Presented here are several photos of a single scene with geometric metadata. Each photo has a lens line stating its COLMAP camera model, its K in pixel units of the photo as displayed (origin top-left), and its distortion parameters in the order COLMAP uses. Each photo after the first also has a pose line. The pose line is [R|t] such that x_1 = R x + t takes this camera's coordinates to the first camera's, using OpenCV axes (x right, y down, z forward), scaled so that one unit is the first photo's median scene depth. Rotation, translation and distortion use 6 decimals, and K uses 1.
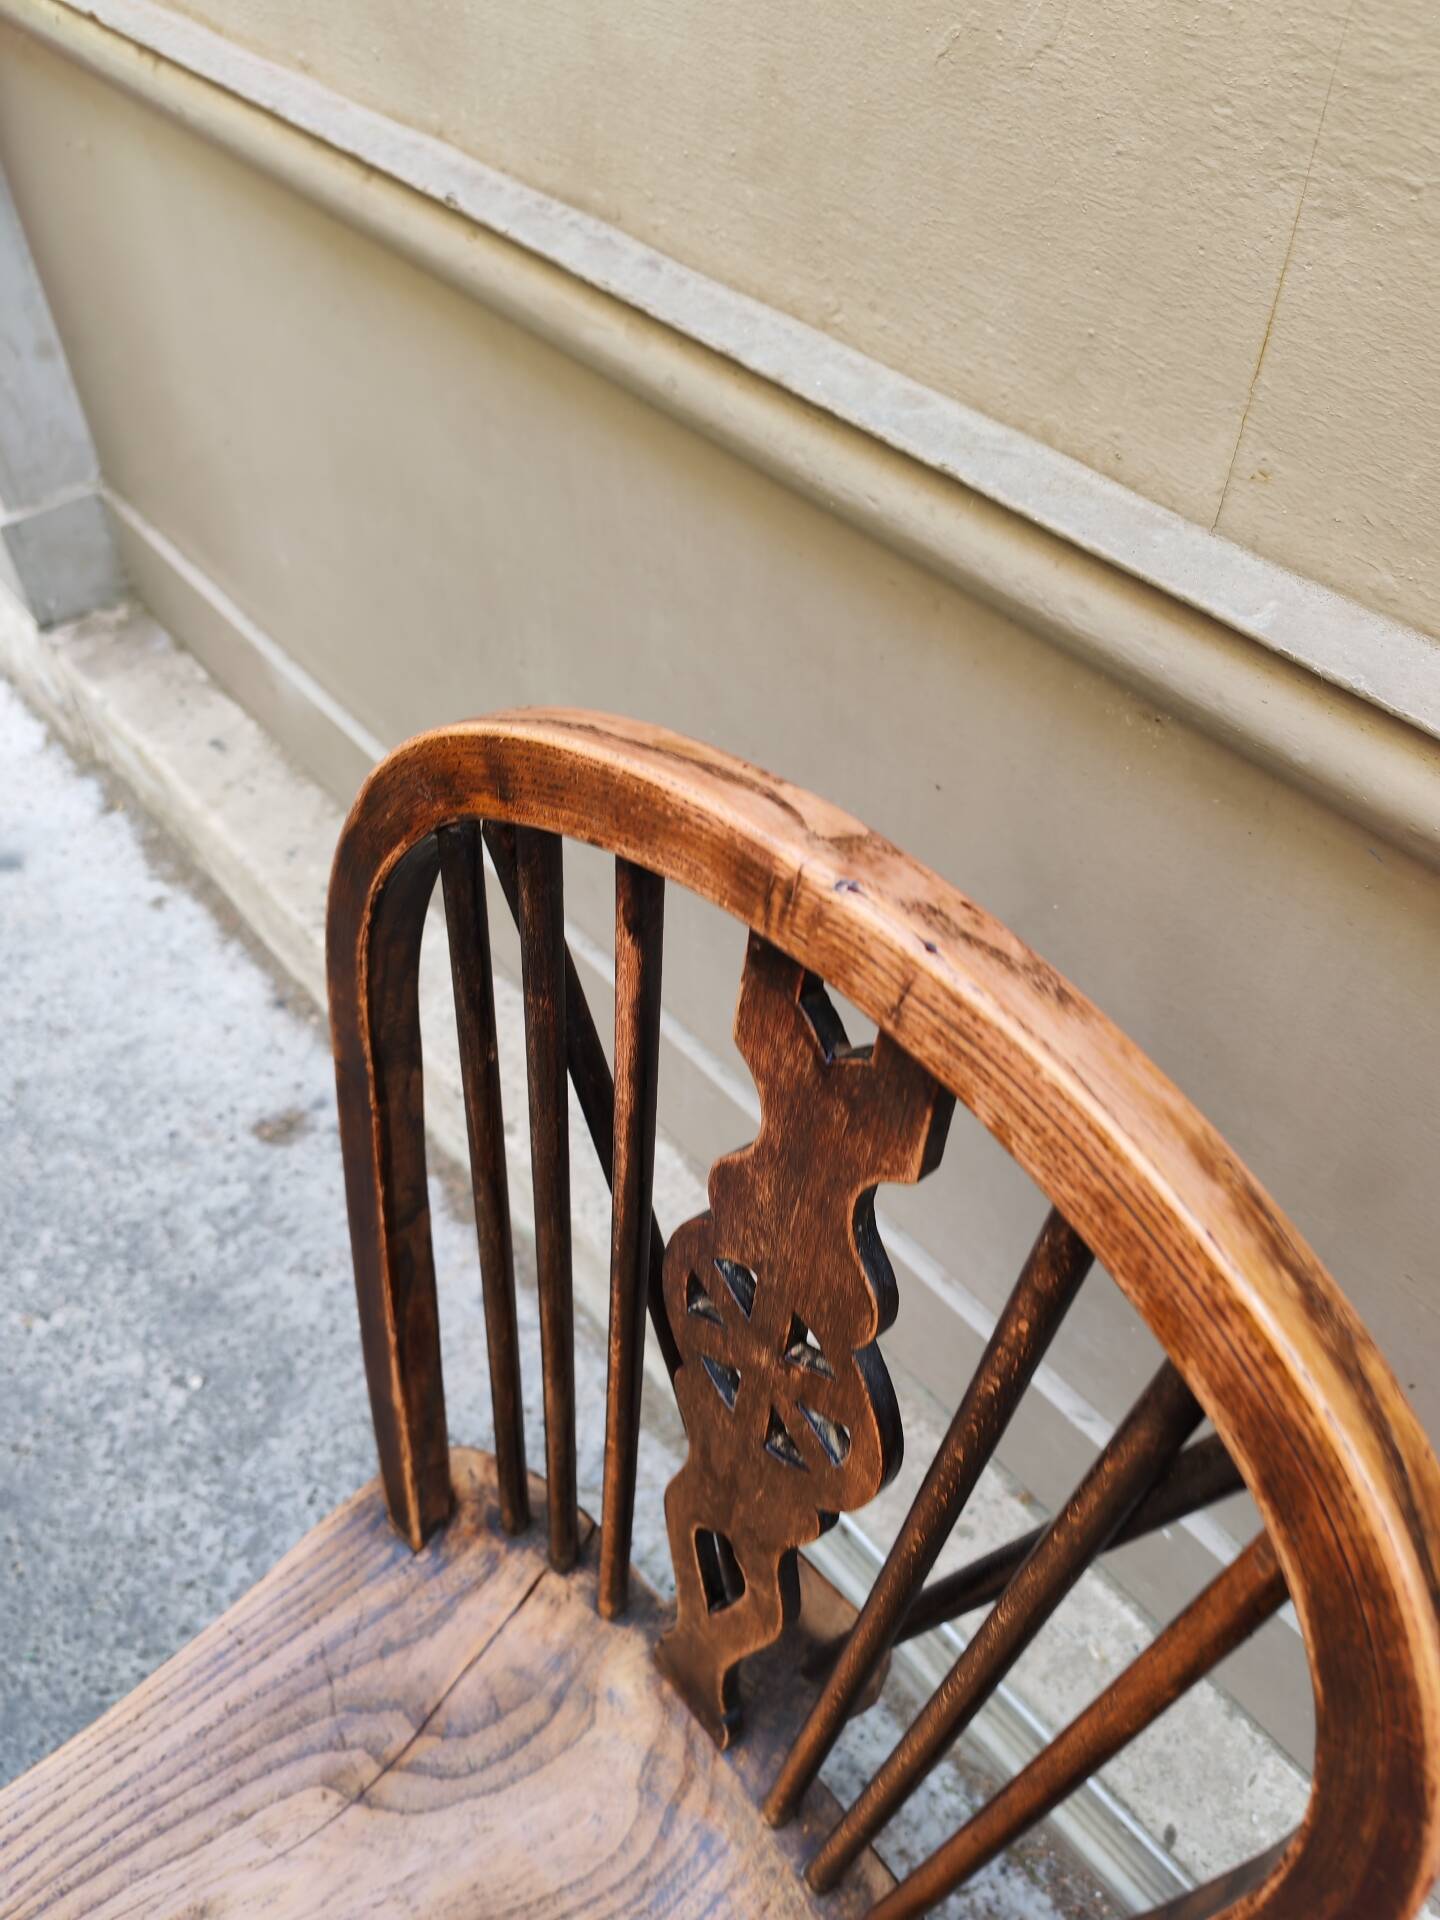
lens RADIAL K [[1484.7, 0, 721.5], [0, 1484.7, 955.9], [0, 0, 1]] dist [0.061004, -0.101888]
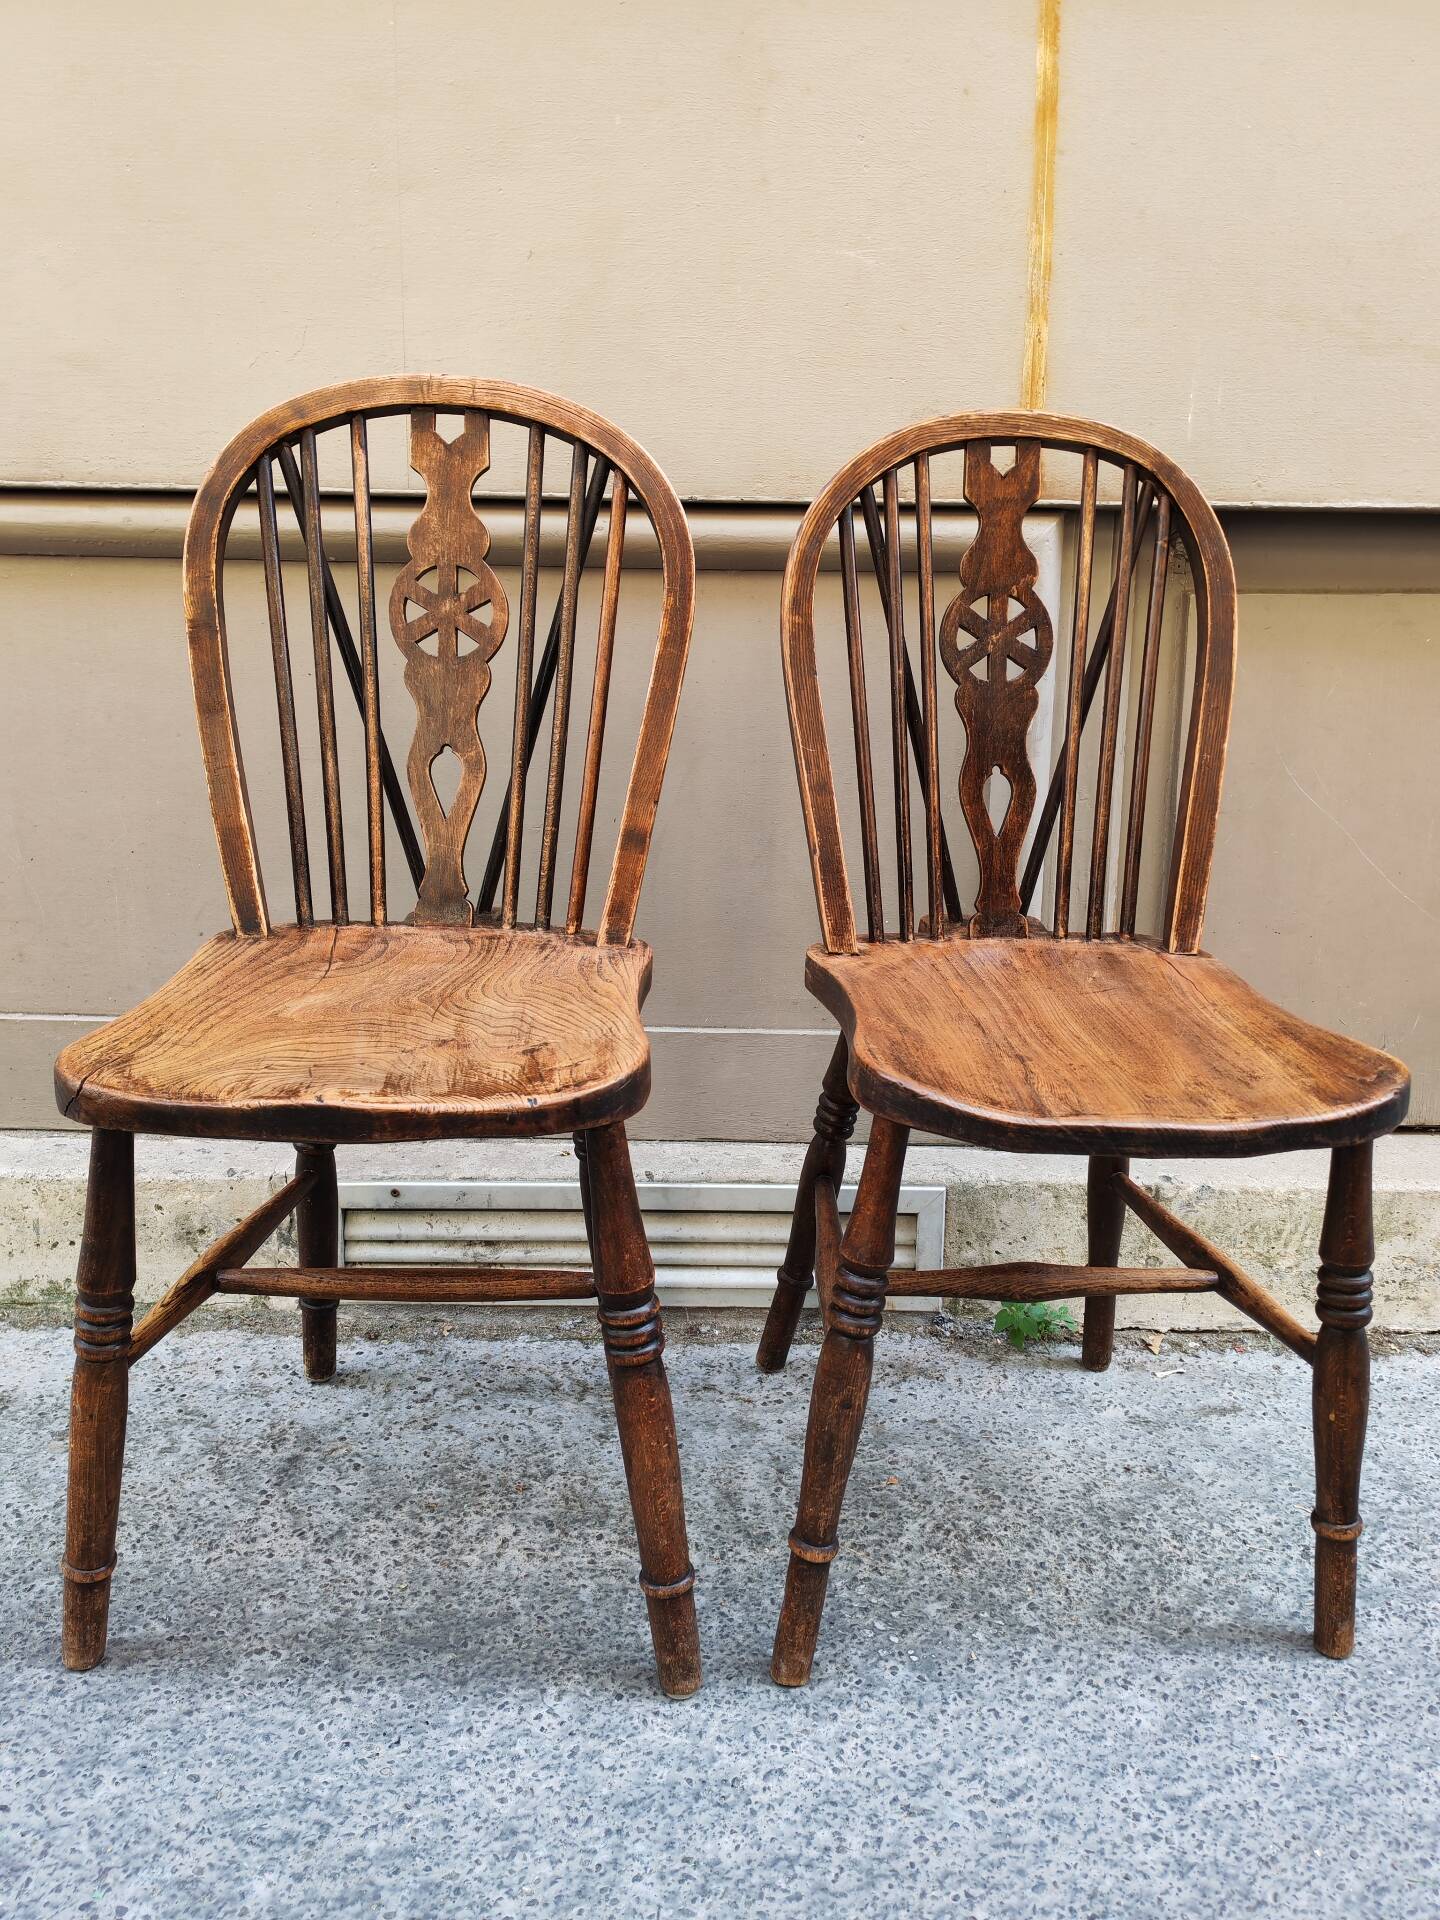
lens RADIAL K [[1473.1, 0, 725.2], [0, 1473.1, 944.3], [0, 0, 1]] dist [0.054172, -0.068138]
pose [[0.646463, -0.118632, 0.753665, -1.234018], [0.544659, 0.763500, -0.347006, 1.378189], [-0.534258, 0.634818, 0.558189, -0.263280]]
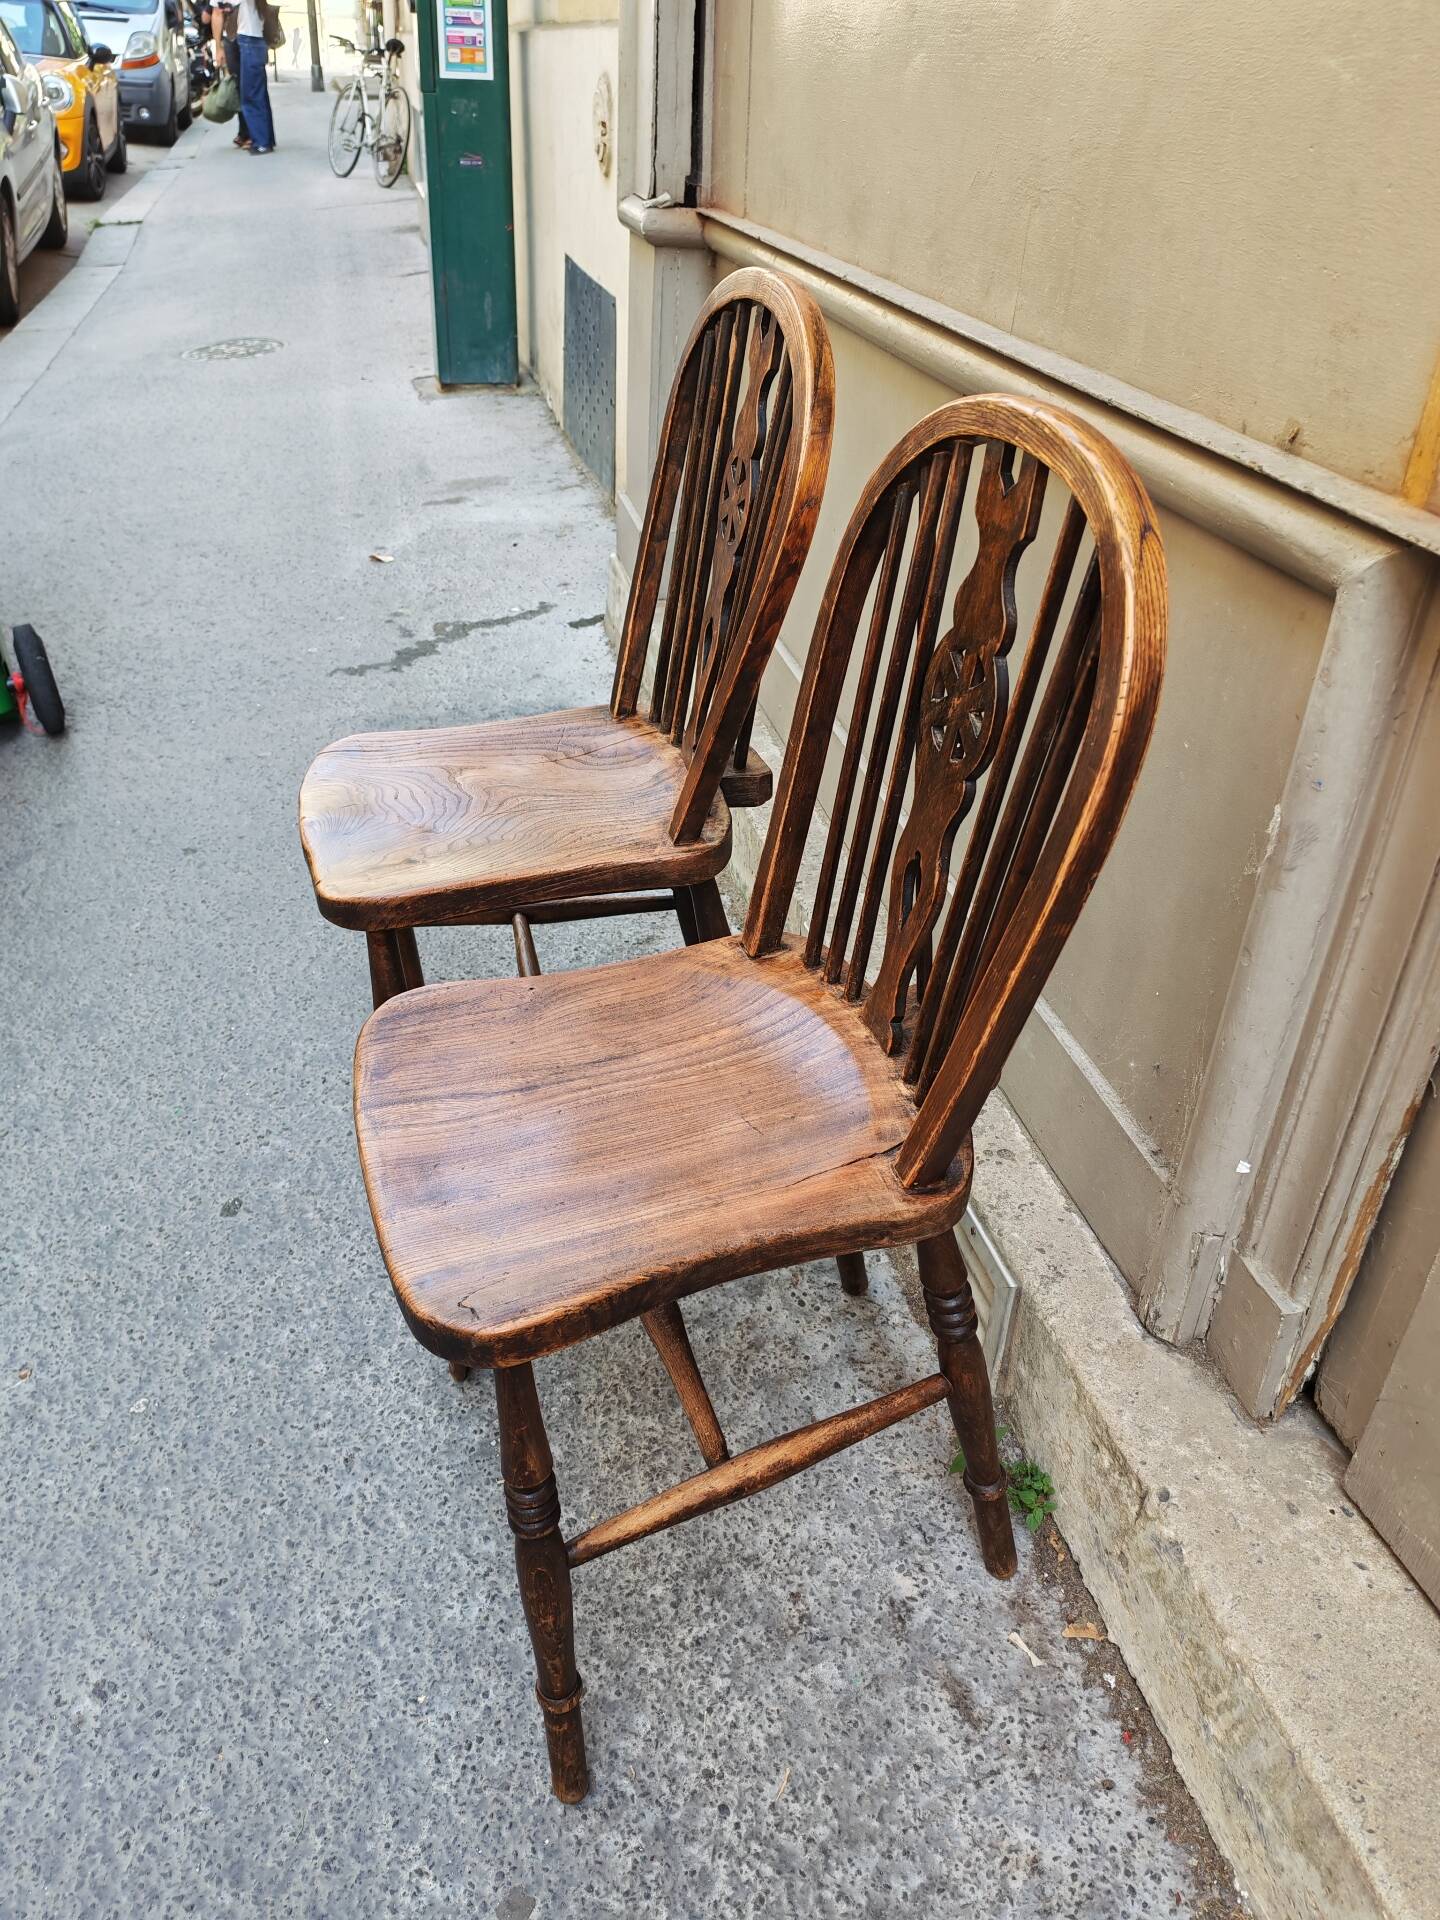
lens RADIAL K [[1459.6, 0, 686.4], [0, 1459.6, 953.5], [0, 0, 1]] dist [0.102918, -0.138711]
pose [[0.878579, 0.283196, -0.384577, 0.935439], [-0.379090, 0.903294, -0.200873, 1.215472], [0.290500, 0.322272, 0.900972, -0.963768]]
